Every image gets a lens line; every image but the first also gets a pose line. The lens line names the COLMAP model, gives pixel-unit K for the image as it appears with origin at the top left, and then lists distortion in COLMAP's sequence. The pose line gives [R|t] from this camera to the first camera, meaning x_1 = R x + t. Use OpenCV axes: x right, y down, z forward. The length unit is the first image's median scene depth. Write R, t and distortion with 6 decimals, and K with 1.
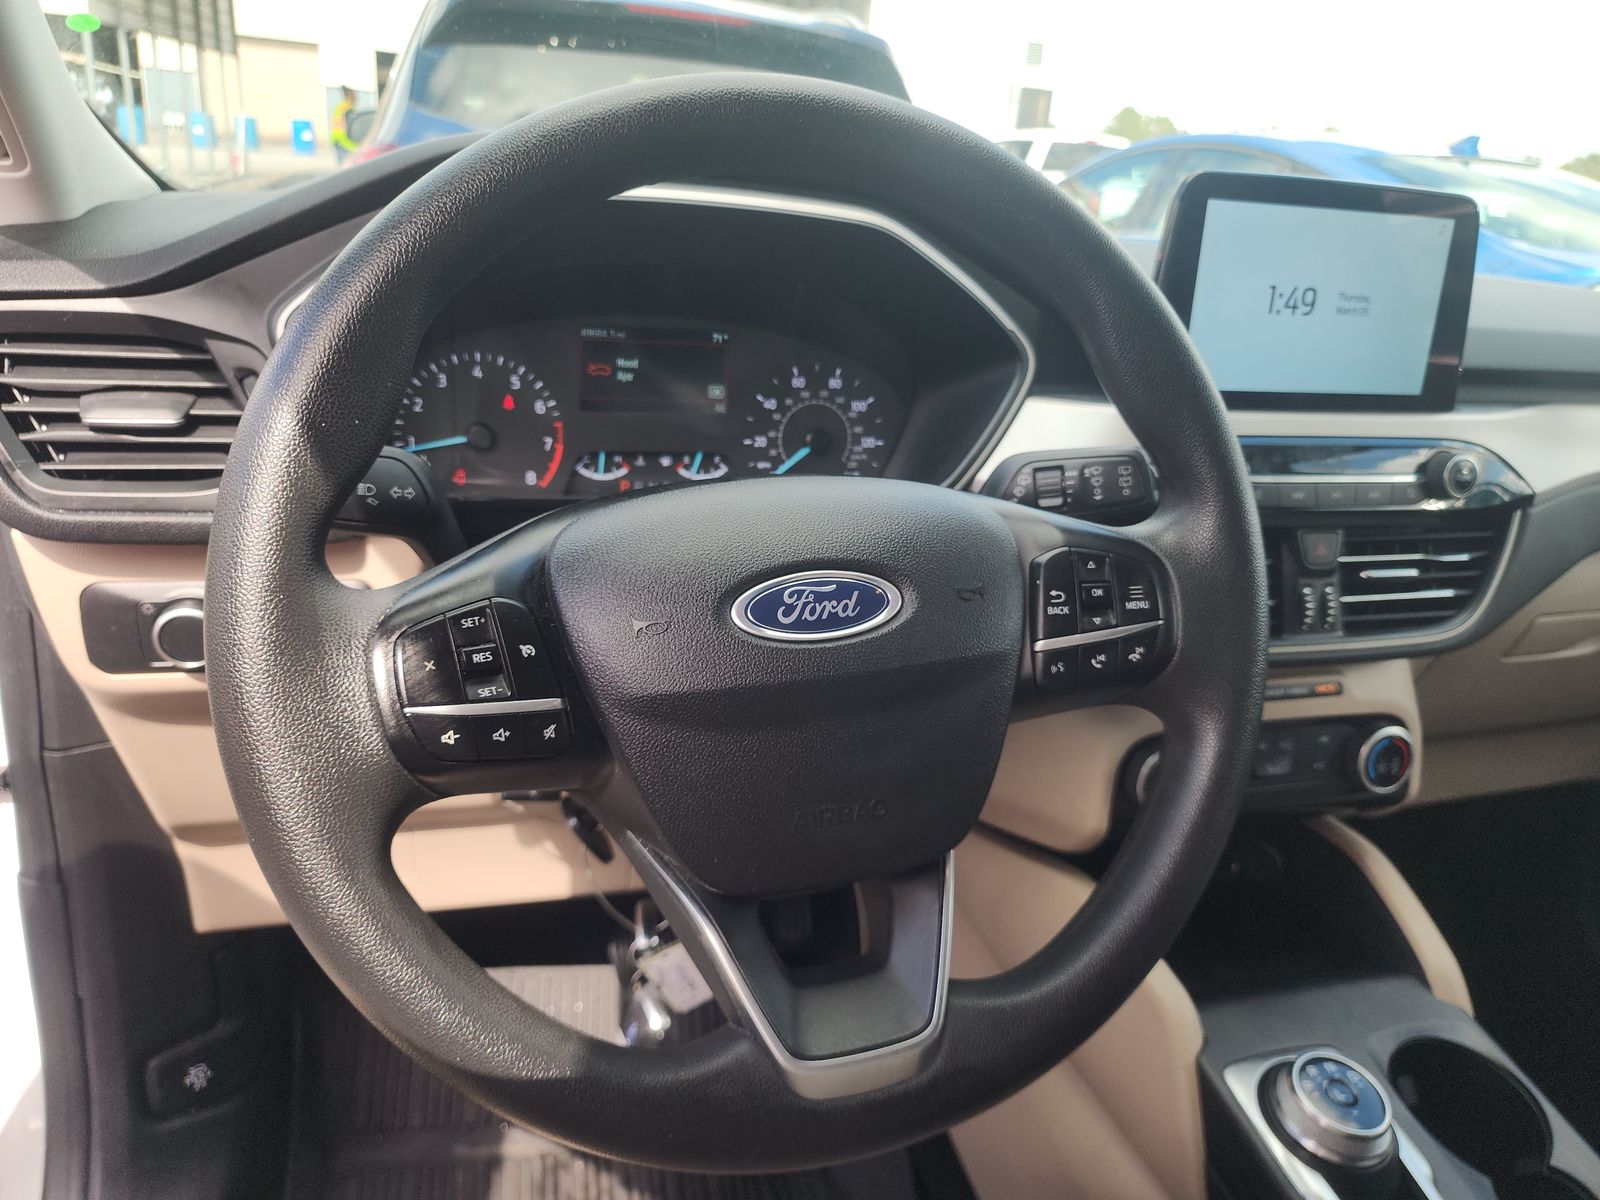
lens RADIAL K [[1159.2, 0, 796.2], [0, 1159.2, 601.9], [0, 0, 1]] dist [0.004203, -0.000956]
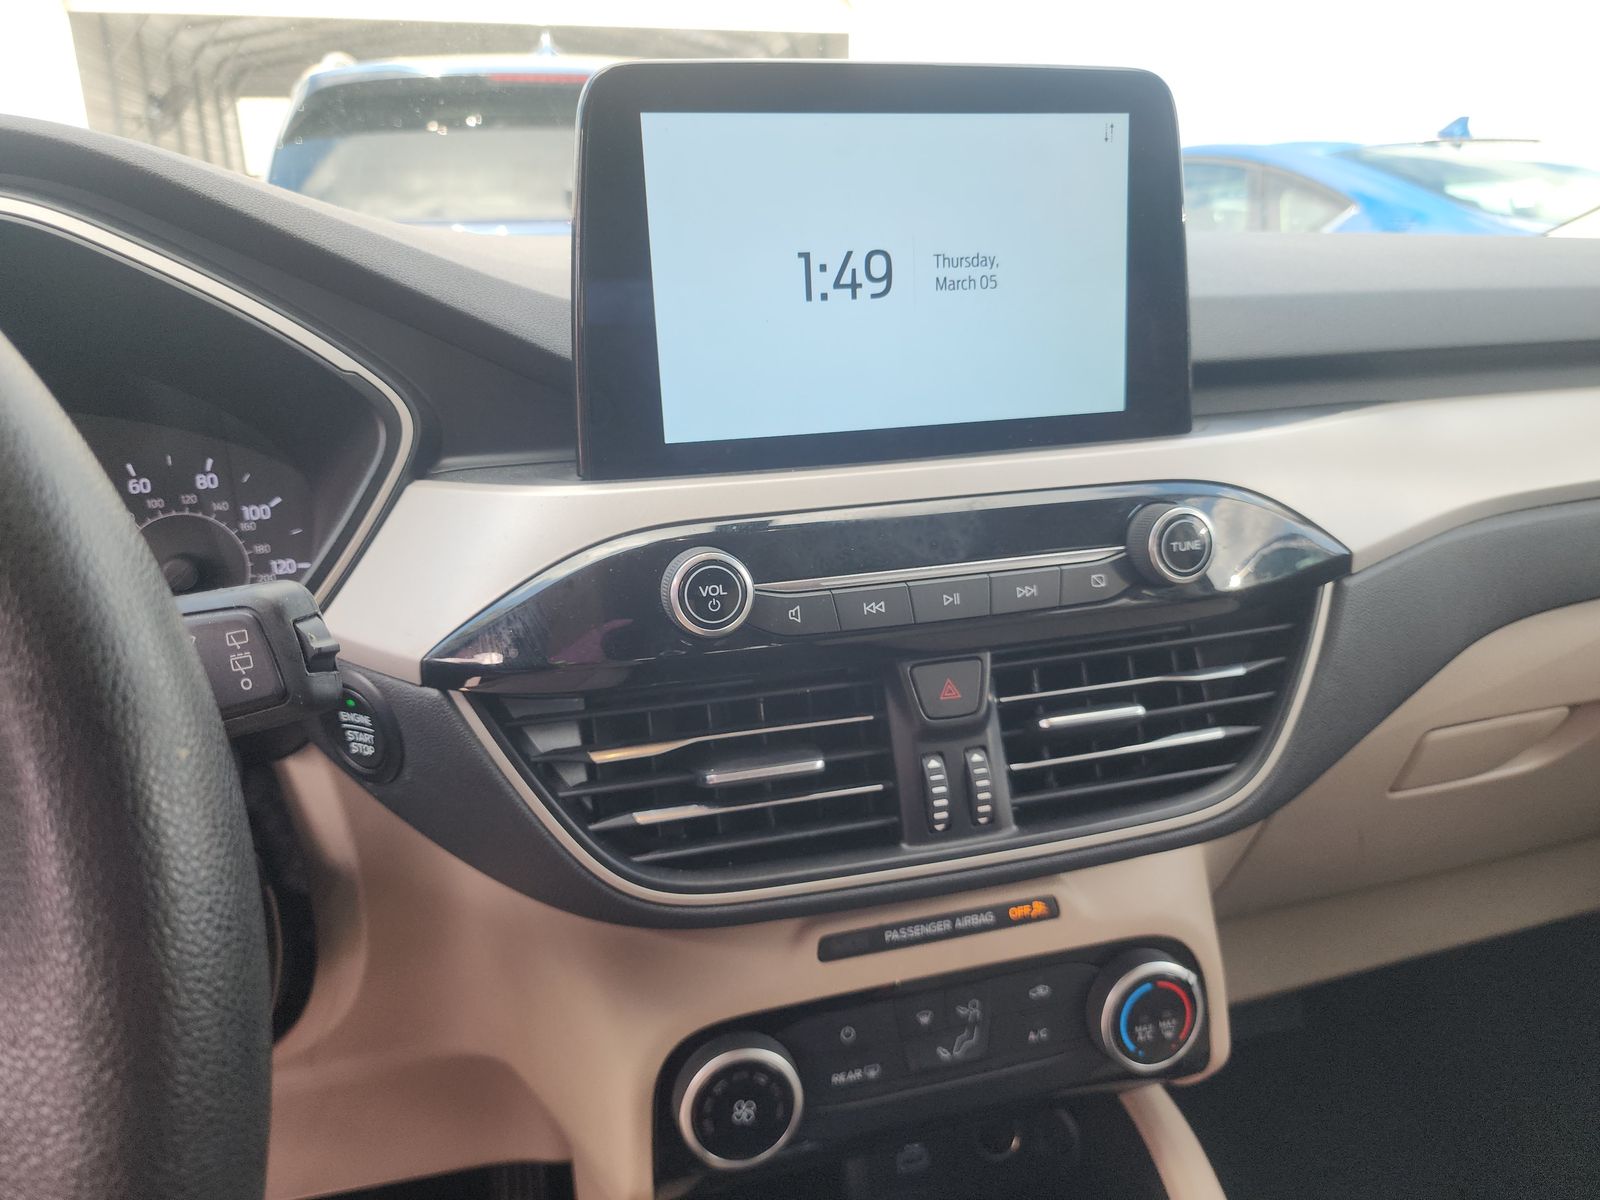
lens RADIAL K [[1159.2, 0, 803.2], [0, 1159.2, 597.0], [0, 0, 1]] dist [0.004203, -0.000956]
pose [[0.994789, -0.088945, -0.049827, 0.390901], [0.085833, 0.994412, -0.061459, -0.059459], [0.055015, 0.056862, 0.996865, 0.394849]]
